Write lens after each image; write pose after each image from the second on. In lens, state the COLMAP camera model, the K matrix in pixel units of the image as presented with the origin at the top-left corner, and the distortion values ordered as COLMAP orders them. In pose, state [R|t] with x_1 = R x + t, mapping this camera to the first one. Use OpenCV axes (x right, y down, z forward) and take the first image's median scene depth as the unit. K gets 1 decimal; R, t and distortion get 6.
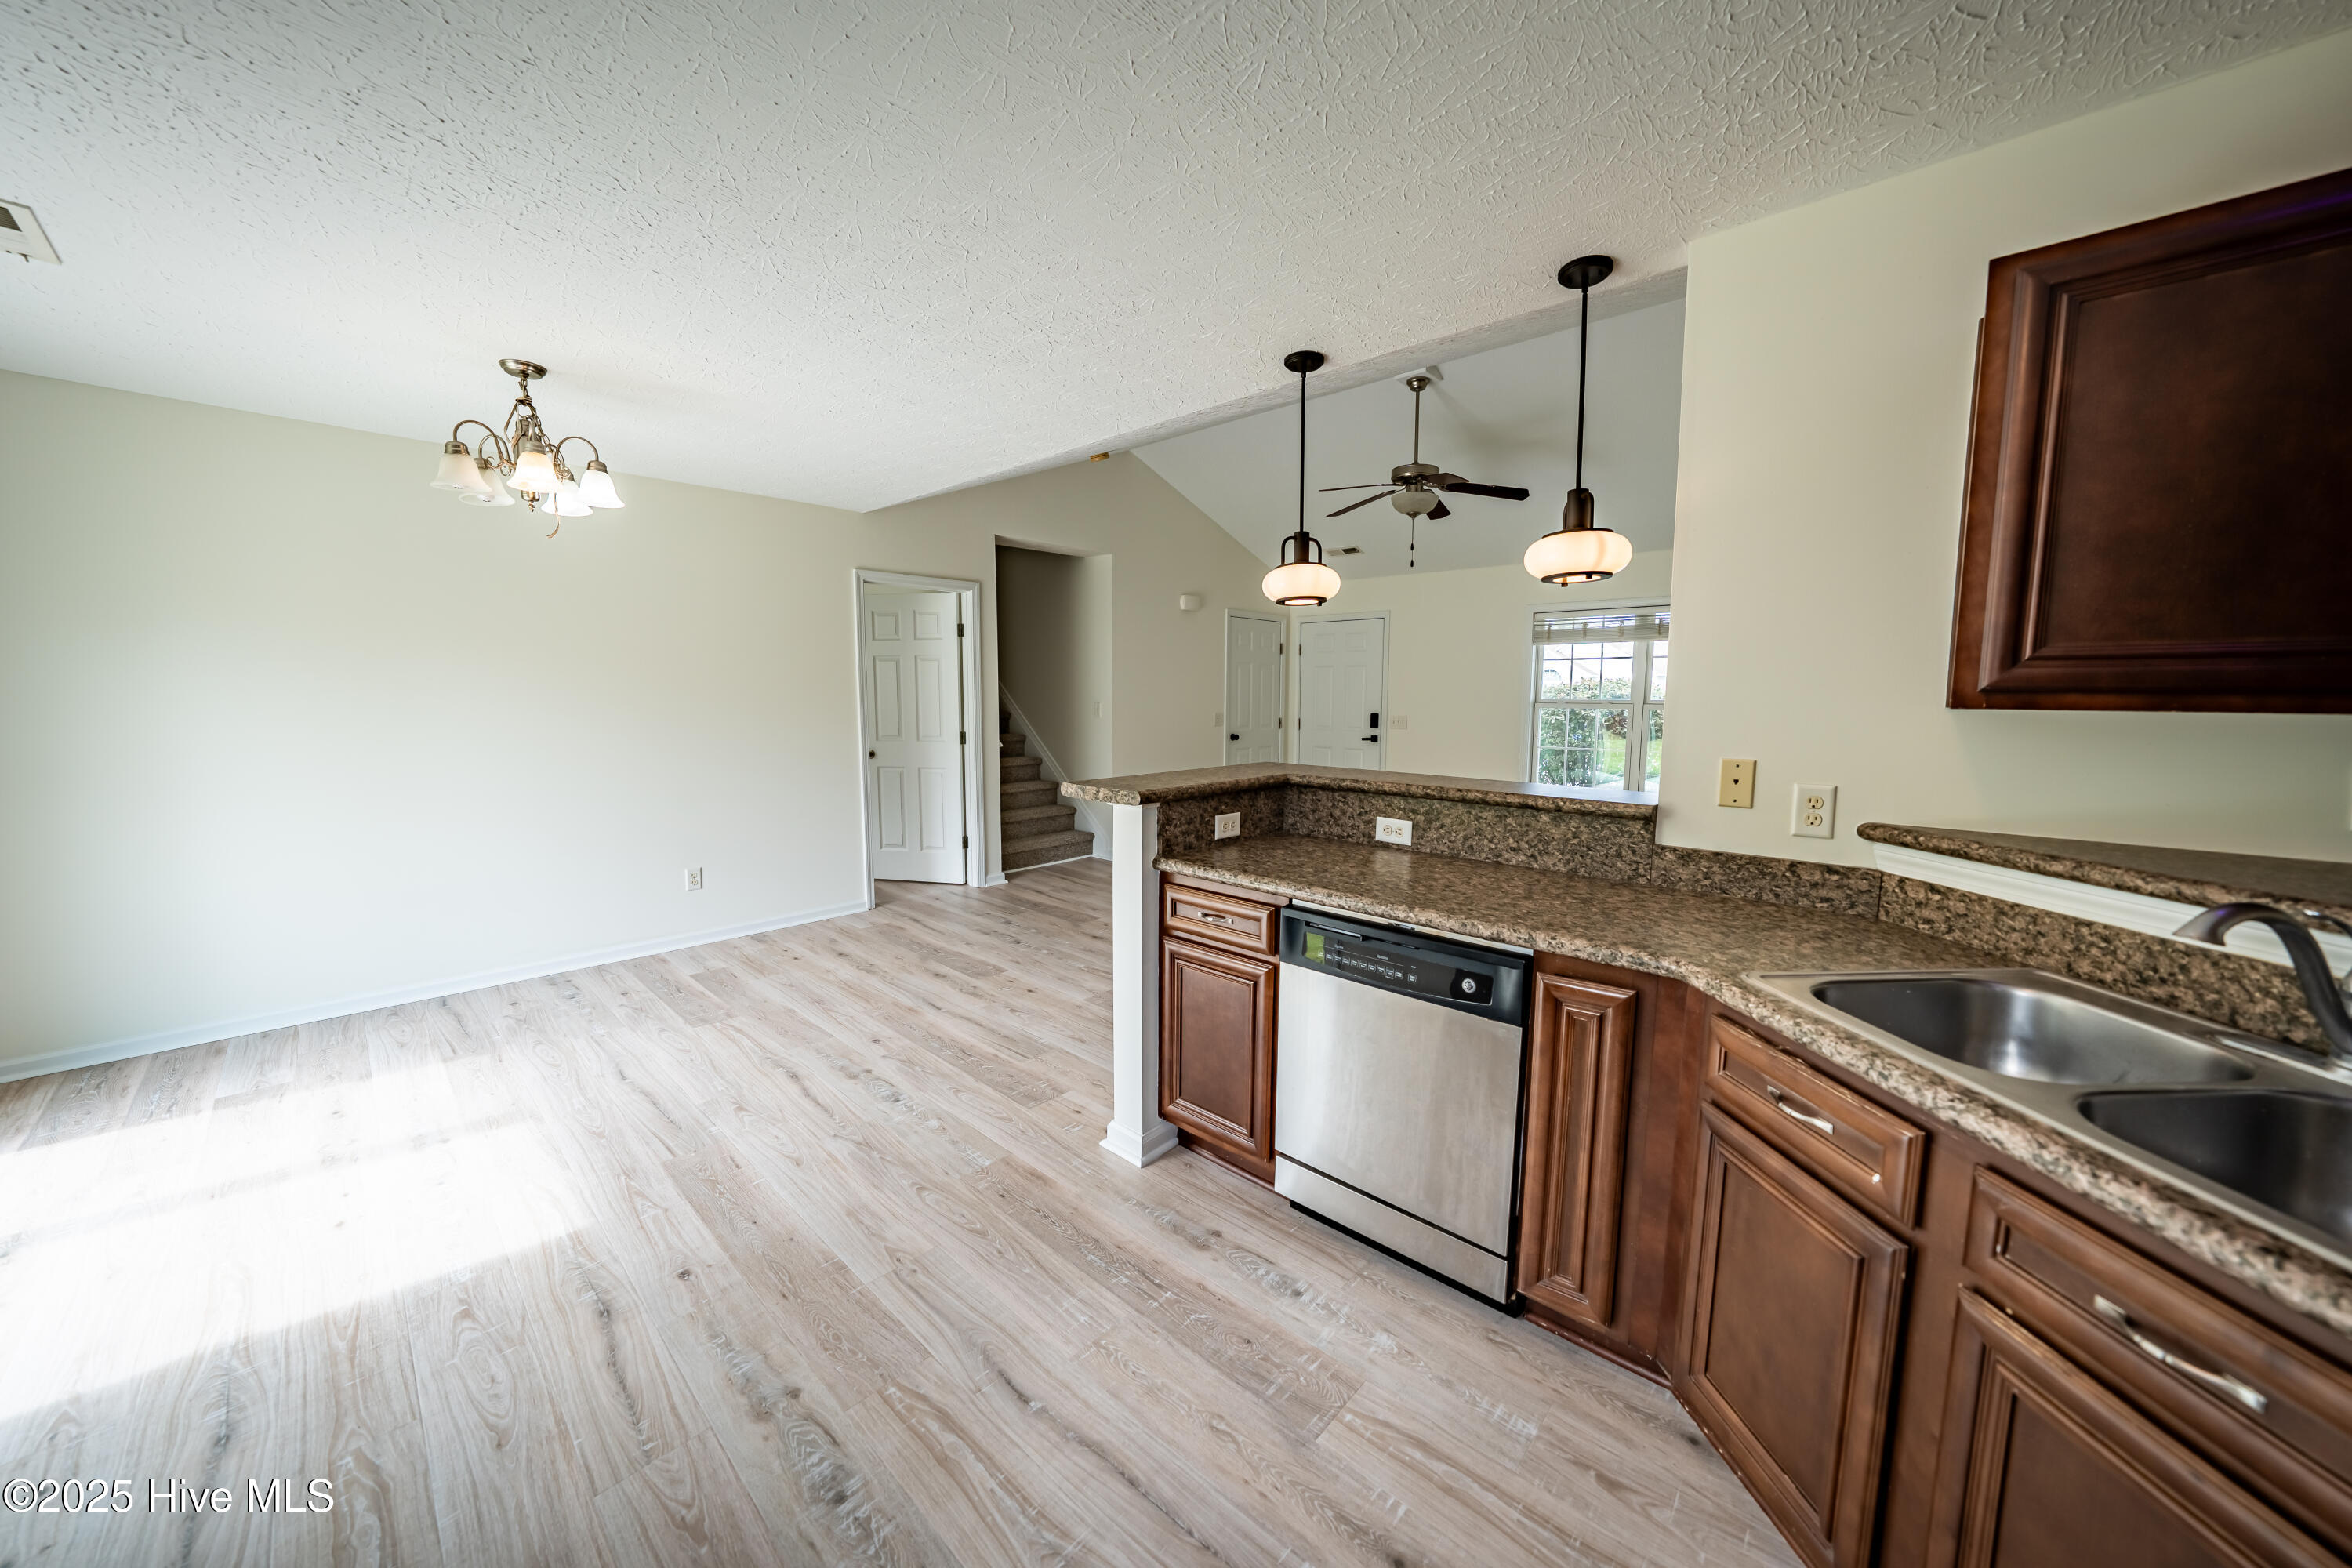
lens RADIAL K [[814.4, 0, 1177.1], [0, 814.4, 777.5], [0, 0, 1]] dist [-0.030122, 0.007033]
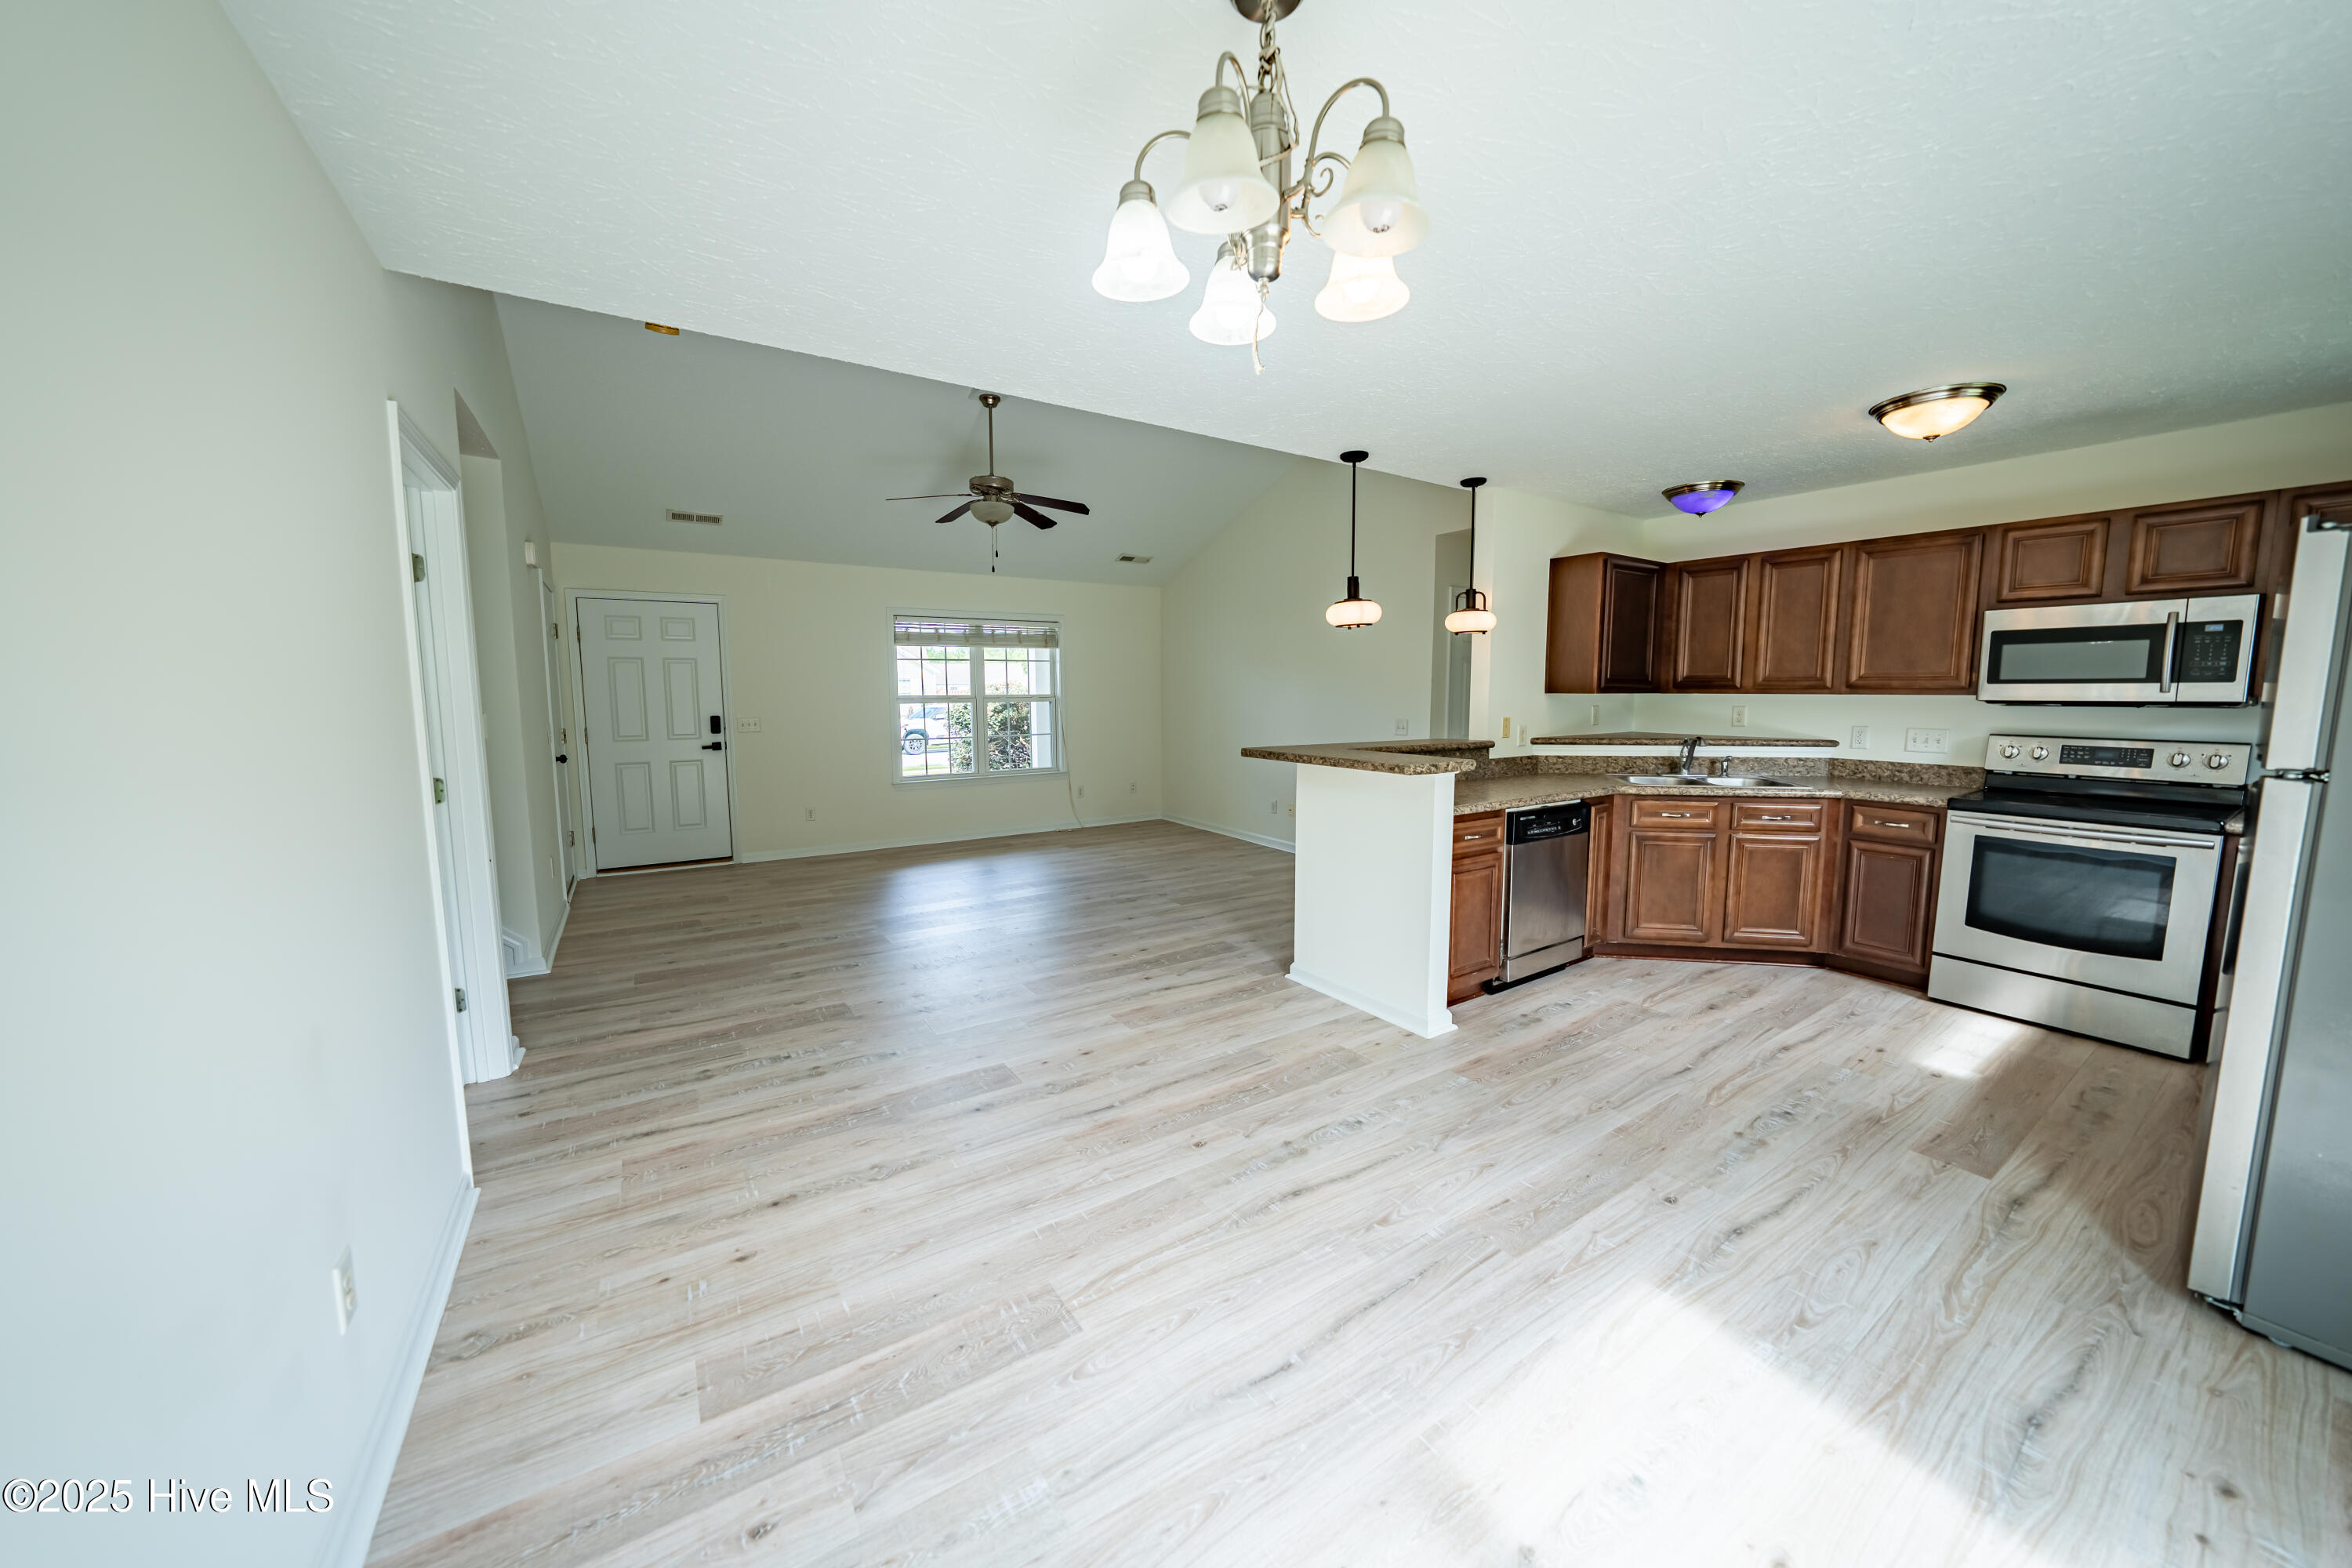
lens RADIAL K [[814.4, 0, 1177.1], [0, 814.4, 777.5], [0, 0, 1]] dist [-0.030122, 0.007033]
pose [[0.240349, -0.109885, 0.964447, -1.416826], [0.105274, 0.990662, 0.086636, -0.118528], [-0.964961, 0.080708, 0.249673, 1.044420]]
